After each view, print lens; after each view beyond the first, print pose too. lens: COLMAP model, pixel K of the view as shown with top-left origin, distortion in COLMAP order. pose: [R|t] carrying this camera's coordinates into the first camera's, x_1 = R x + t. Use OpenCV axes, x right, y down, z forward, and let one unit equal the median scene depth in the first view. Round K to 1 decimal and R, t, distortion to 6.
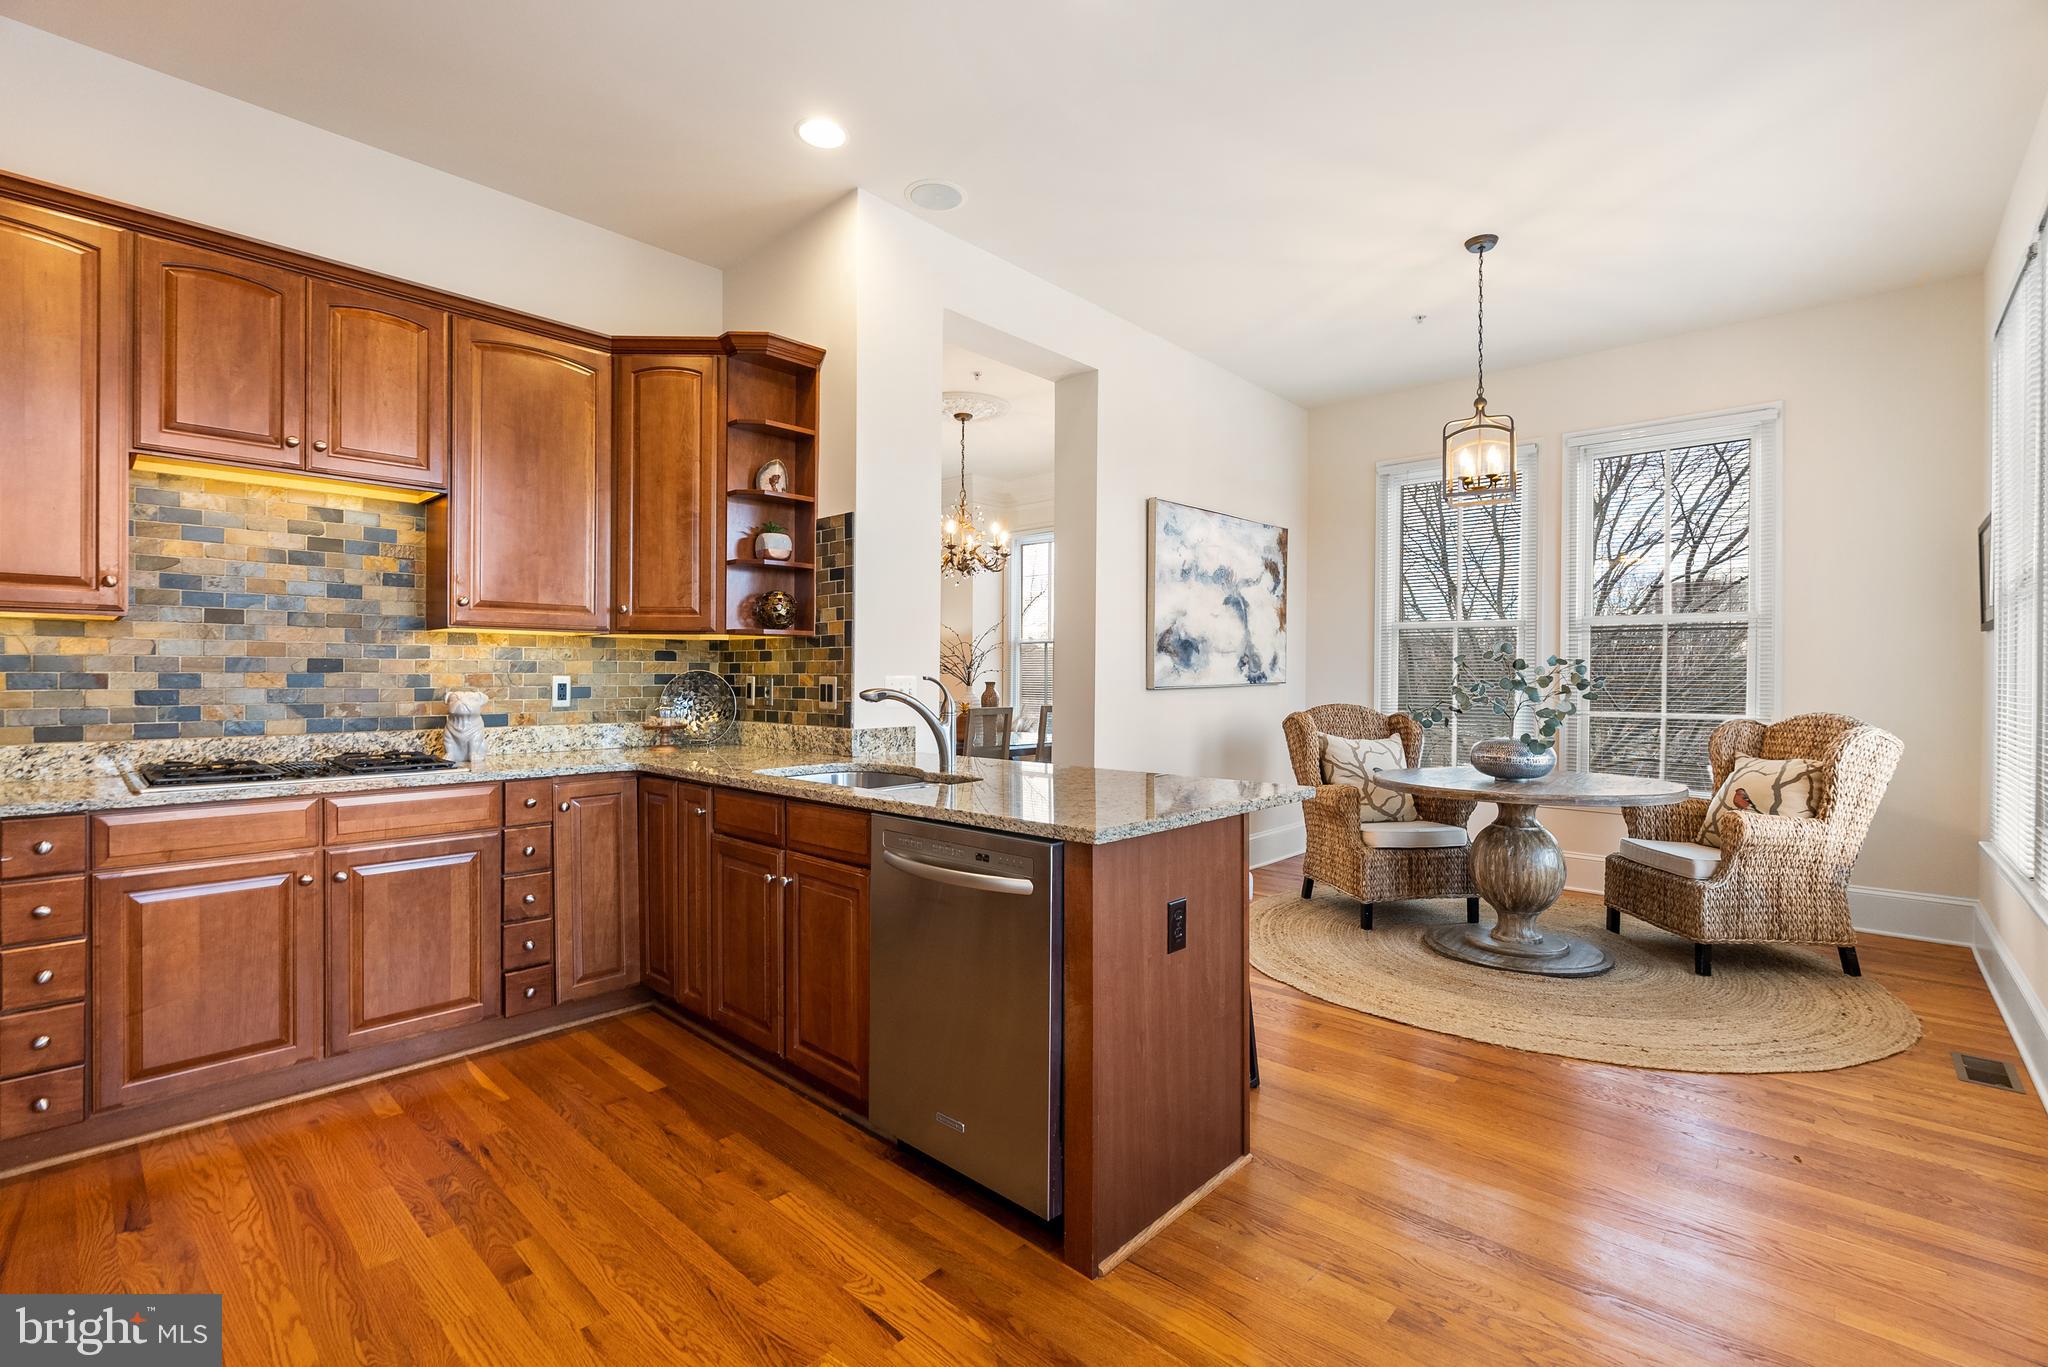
lens RADIAL K [[913.1, 0, 1021.7], [0, 913.1, 676.6], [0, 0, 1]] dist [-0.004364, 0.000125]
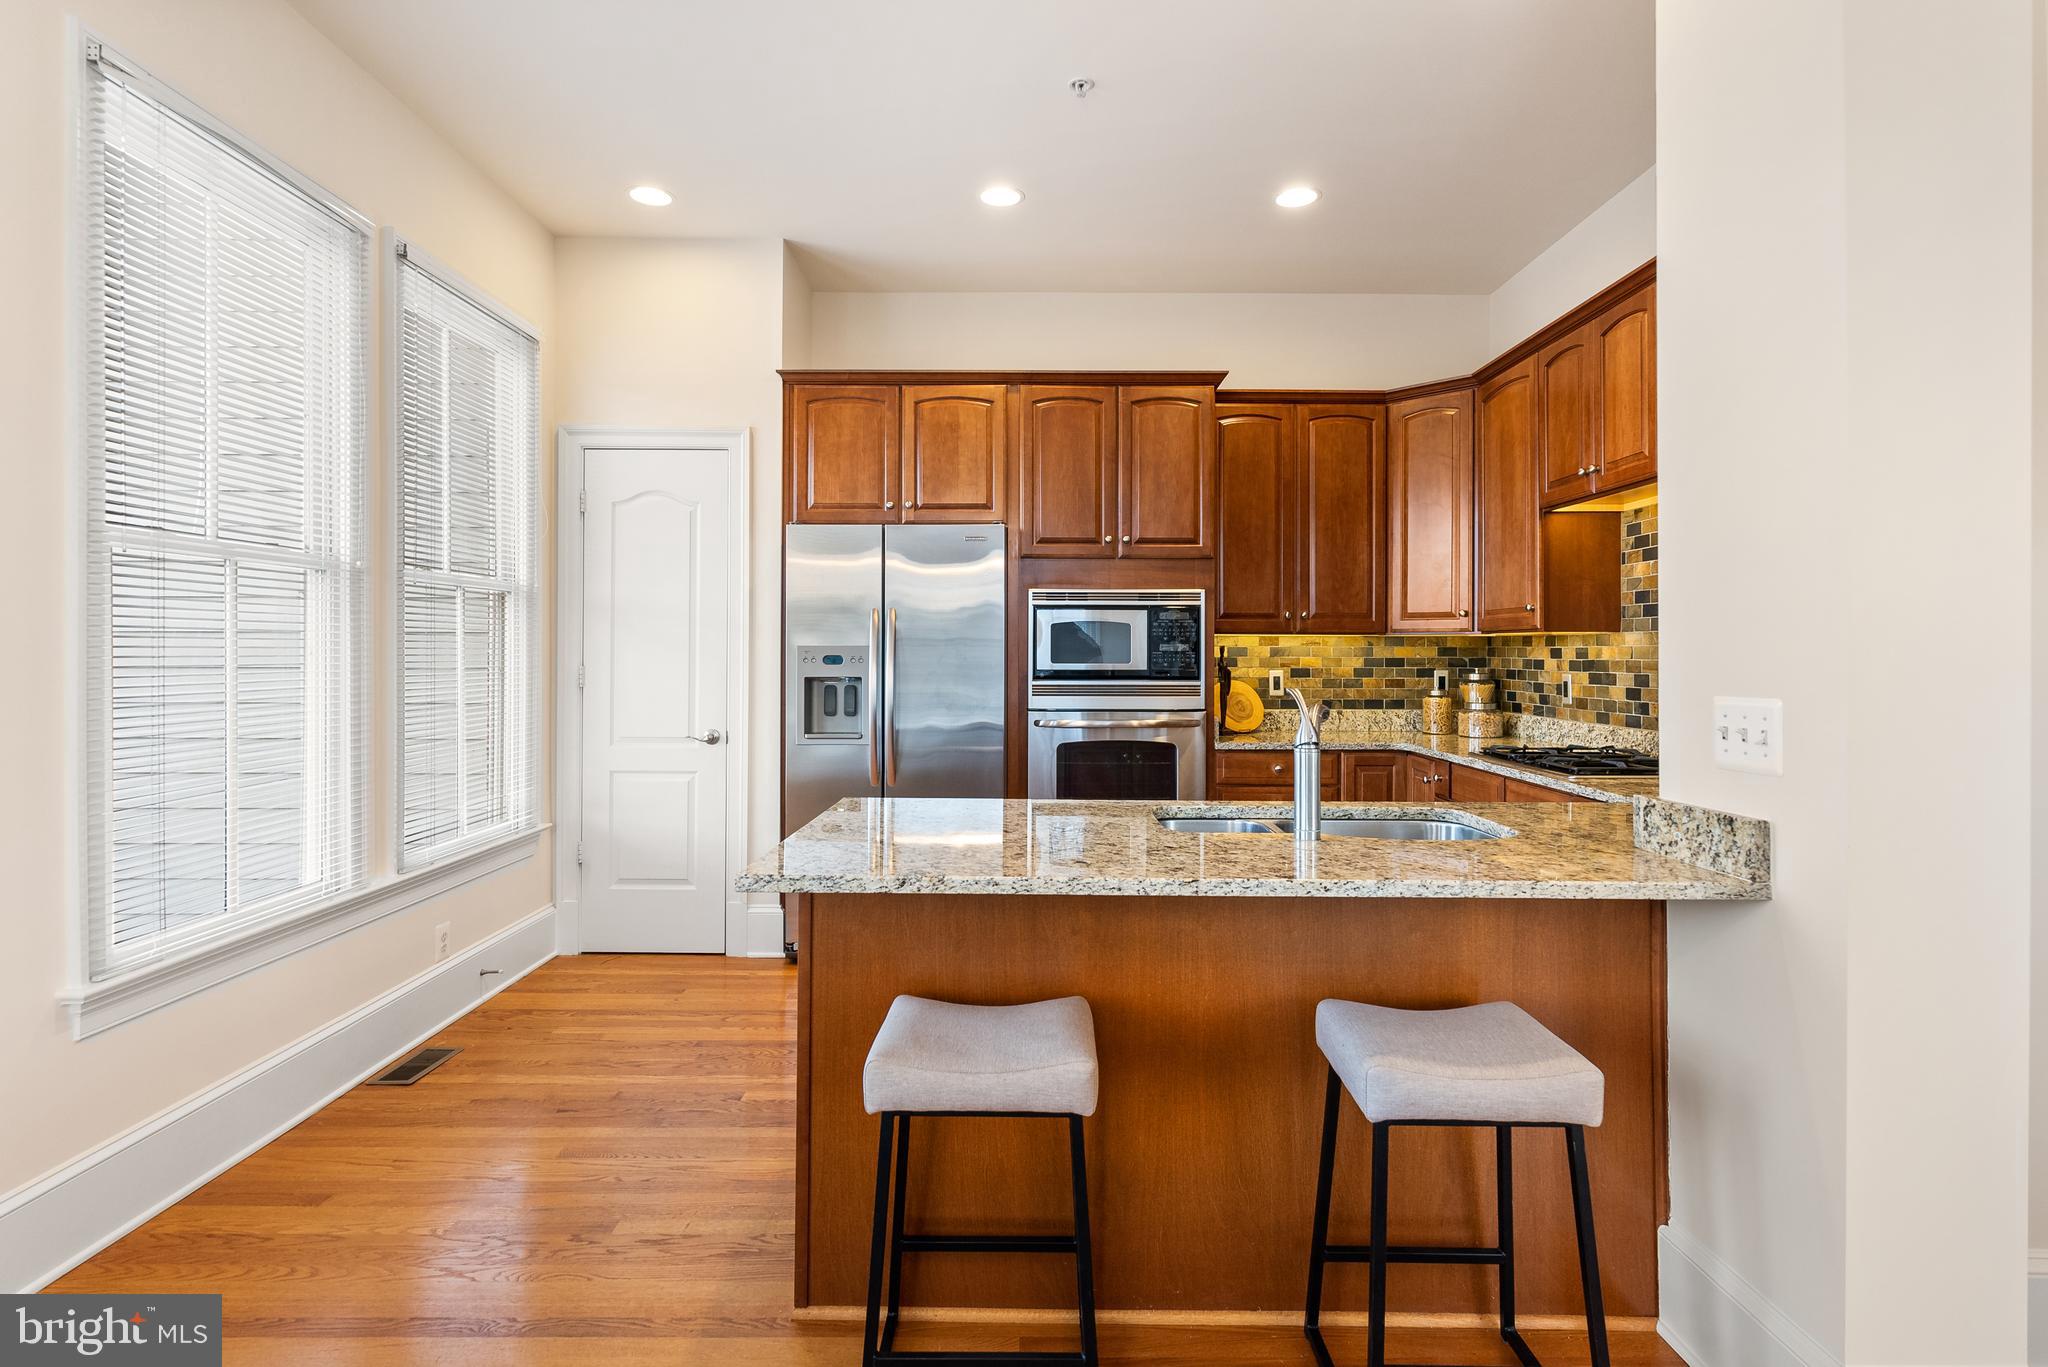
lens RADIAL K [[1026.9, 0, 1029.3], [0, 1026.9, 646.2], [0, 0, 1]] dist [-0.003314, 0.000823]
pose [[-0.731129, -0.010777, -0.682154, 0.315909], [-0.007557, 0.999942, -0.007698, -0.013289], [0.682197, -0.000473, -0.731168, 0.795044]]
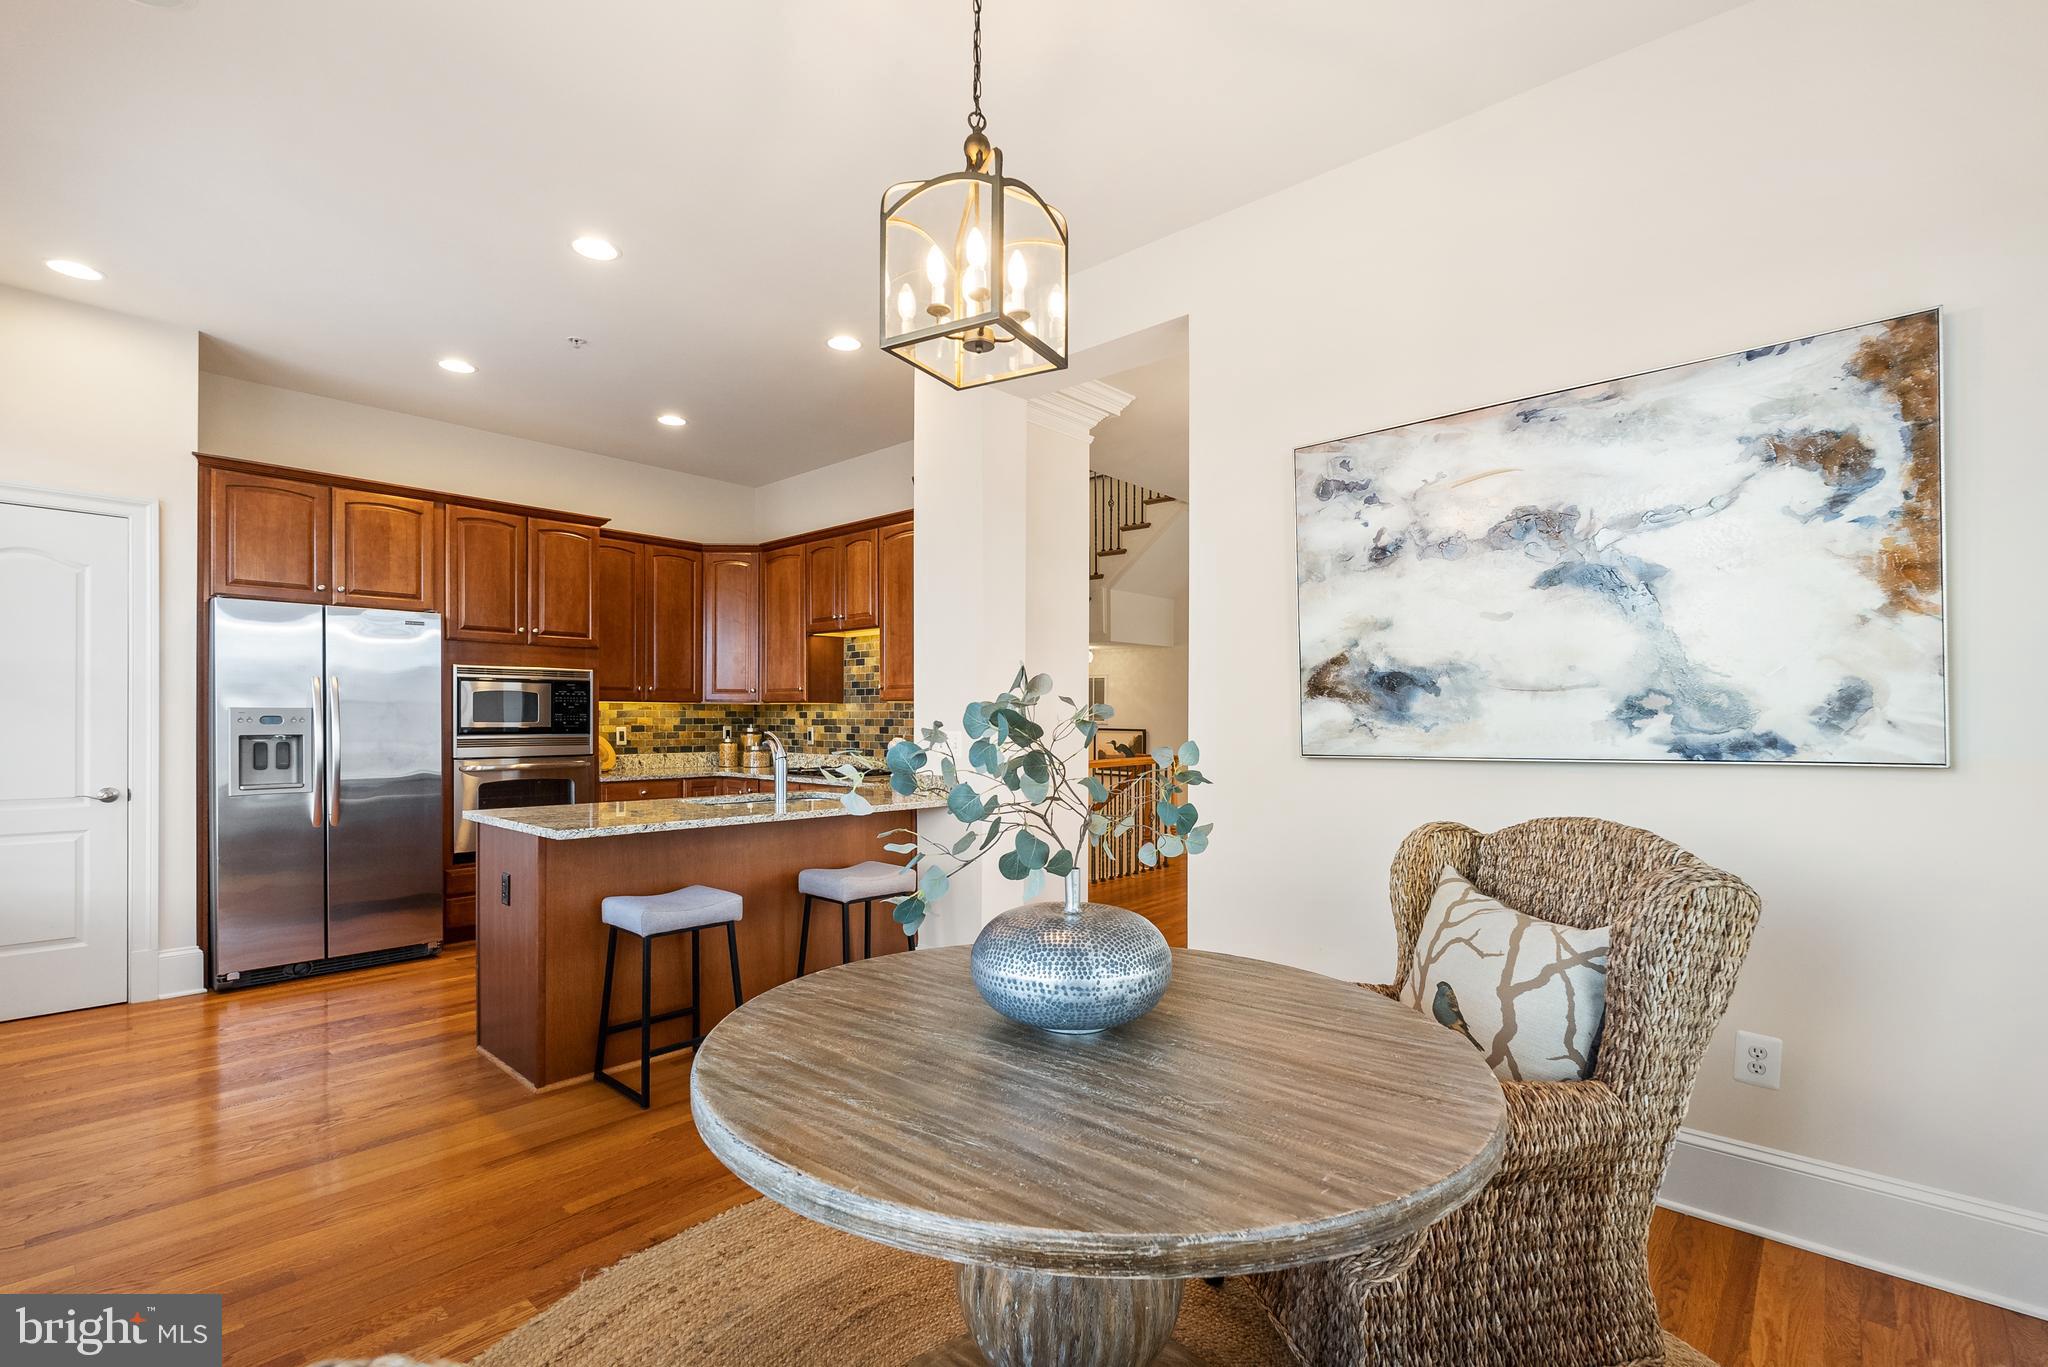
lens RADIAL K [[913.1, 0, 1021.1], [0, 913.1, 720.7], [0, 0, 1]] dist [-0.004364, 0.000125]
pose [[0.014097, -0.001534, -0.999899, 0.720646], [-0.004729, 0.999988, -0.001601, -0.008667], [0.999889, 0.004751, 0.014090, 0.760924]]
